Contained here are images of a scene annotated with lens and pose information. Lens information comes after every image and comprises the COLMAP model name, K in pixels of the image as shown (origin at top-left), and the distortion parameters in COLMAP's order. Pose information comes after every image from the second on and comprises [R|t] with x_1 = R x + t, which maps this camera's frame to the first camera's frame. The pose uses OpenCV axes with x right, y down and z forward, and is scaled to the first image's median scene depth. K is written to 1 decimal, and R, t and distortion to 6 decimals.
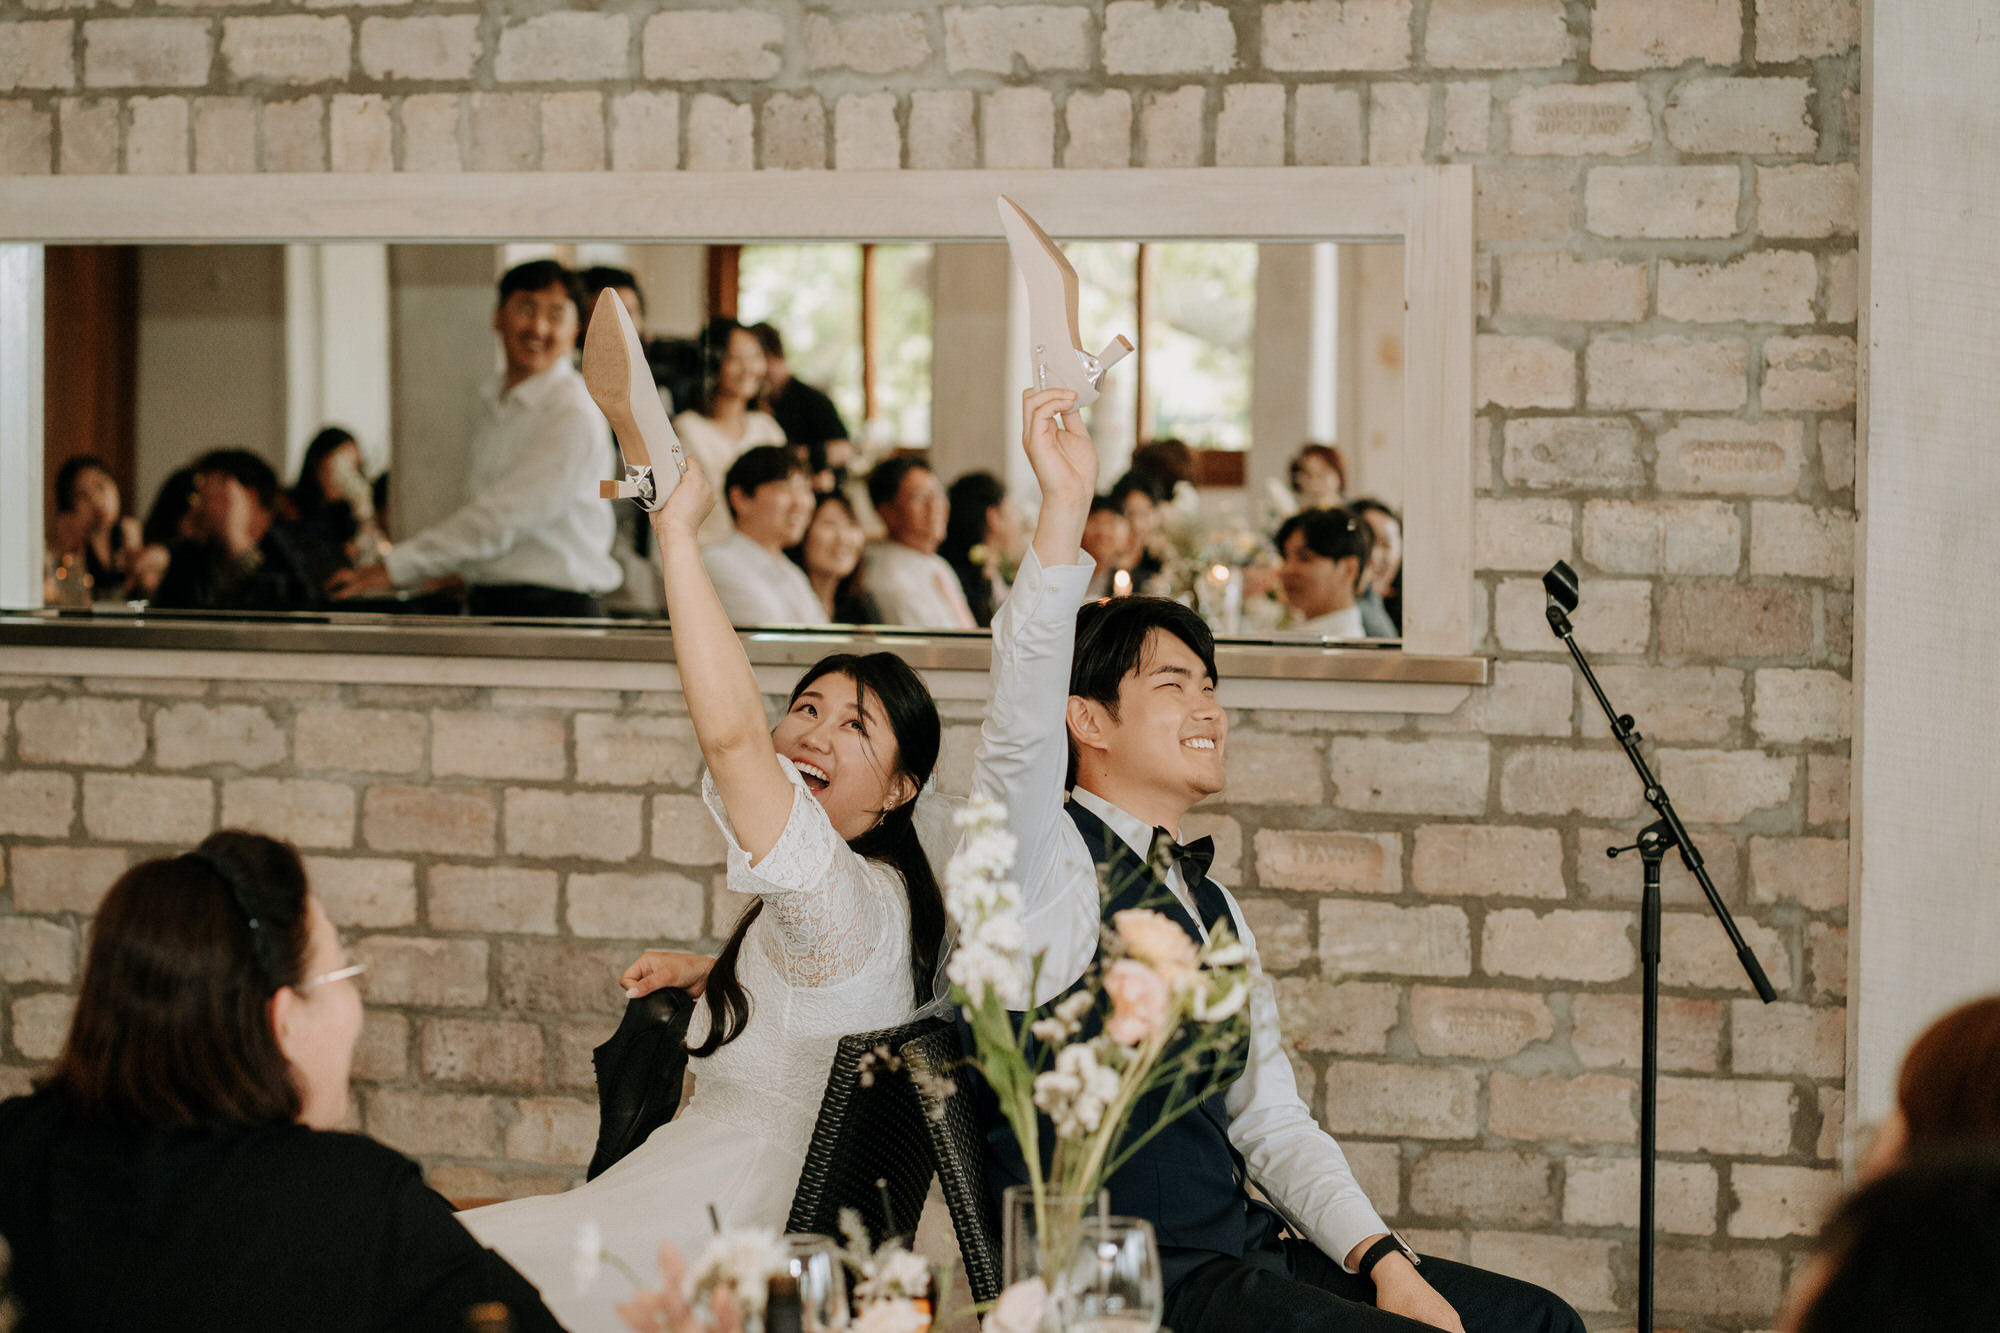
lens RADIAL K [[4996.7, 0, 990.6], [0, 4996.7, 669.1], [0, 0, 1]] dist [-0.043488, 0.000000]
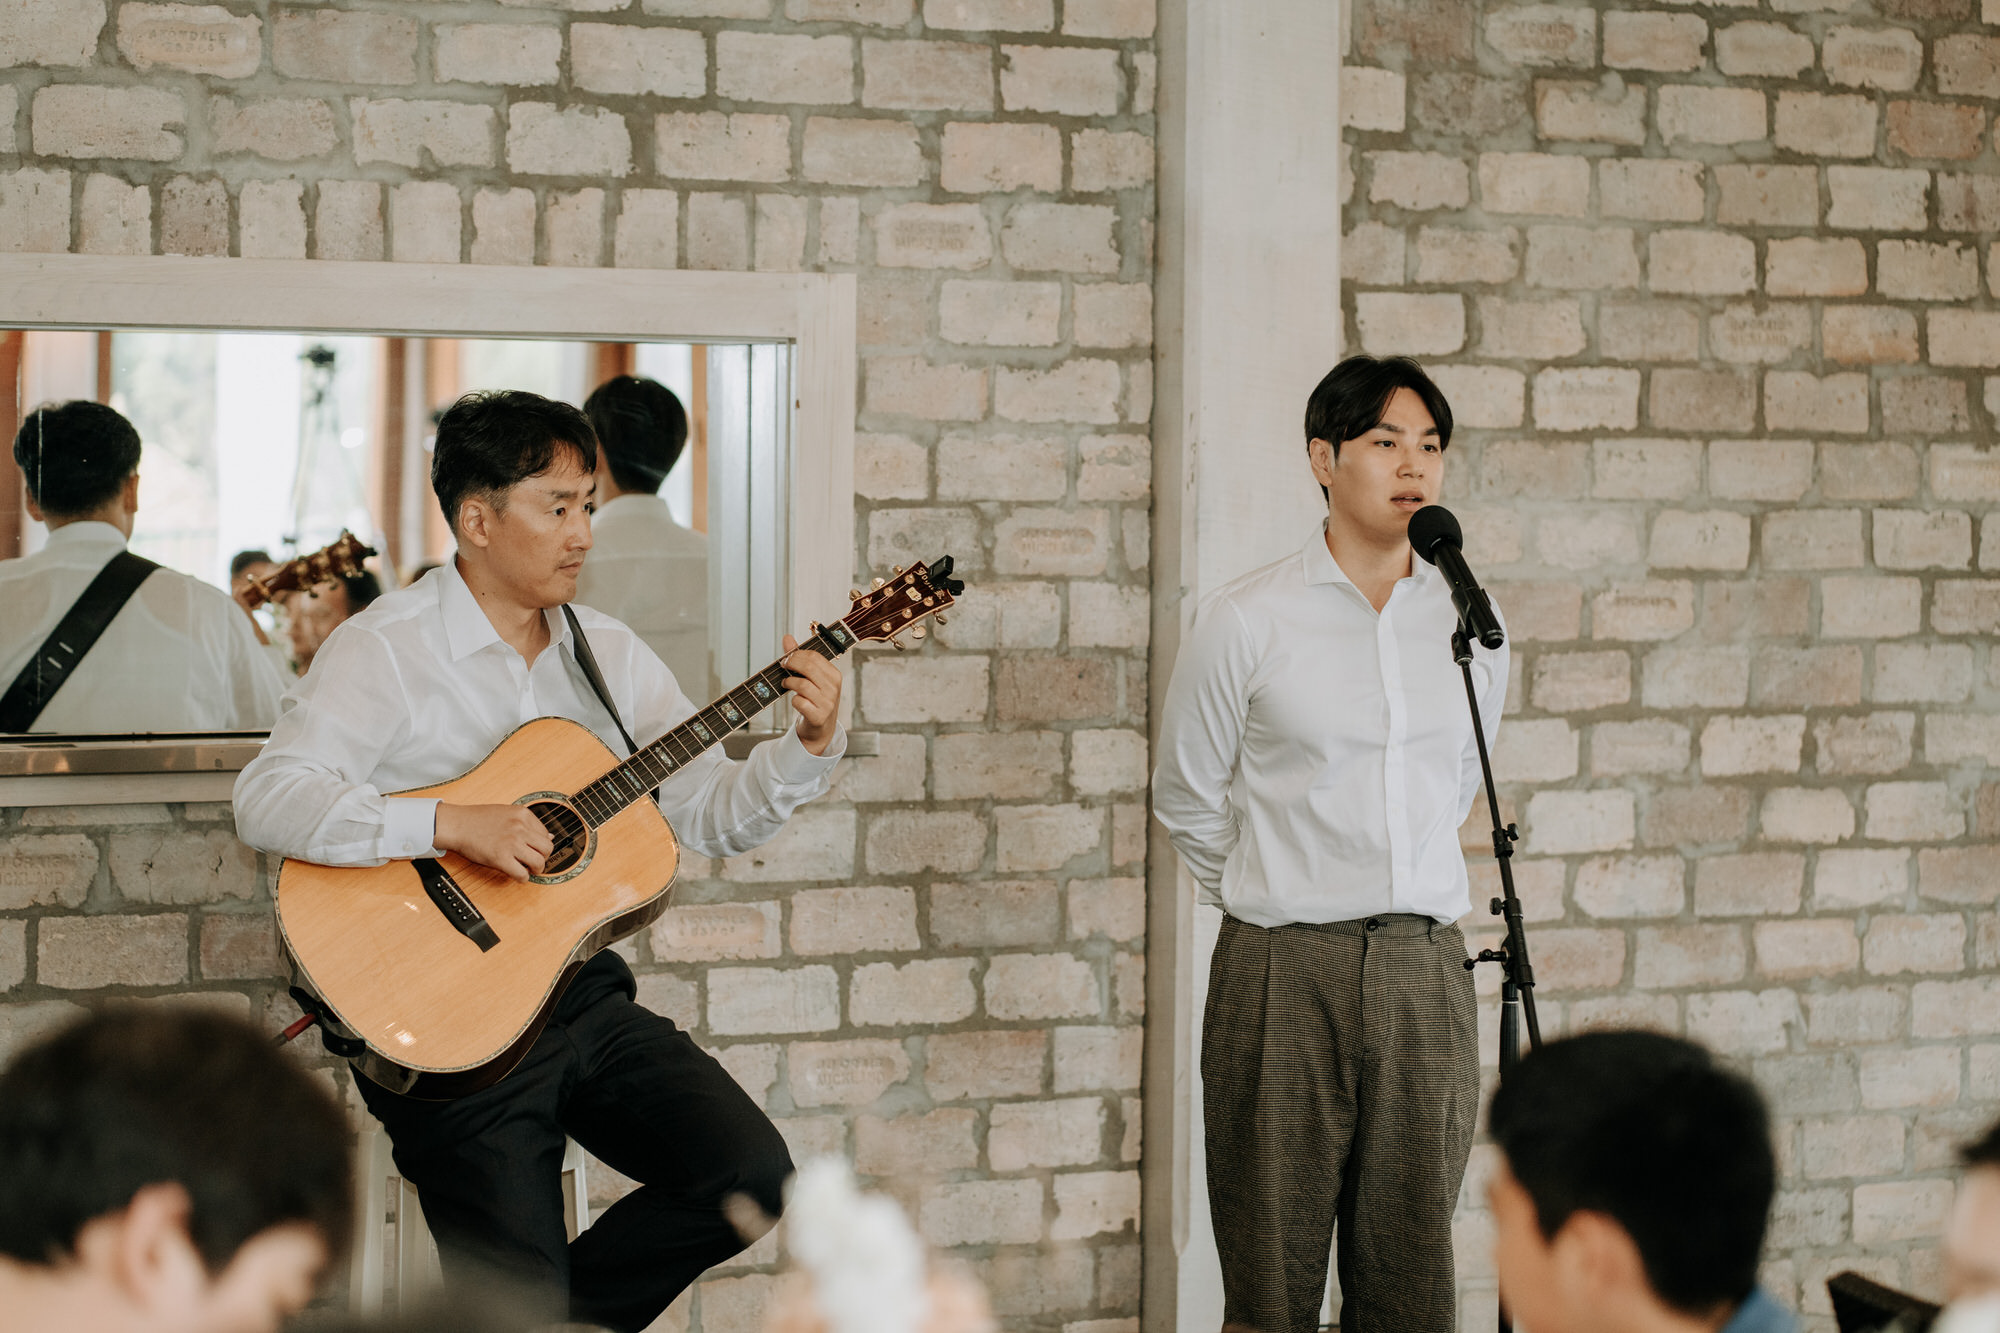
lens RADIAL K [[4996.7, 0, 1029.9], [0, 4996.7, 720.2], [0, 0, 1]] dist [-0.043488, 0.000000]
pose [[0.673273, -0.036196, 0.738507, -0.666872], [0.044550, 0.998972, 0.008348, -0.011972], [-0.738050, 0.027280, 0.674194, 0.244282]]
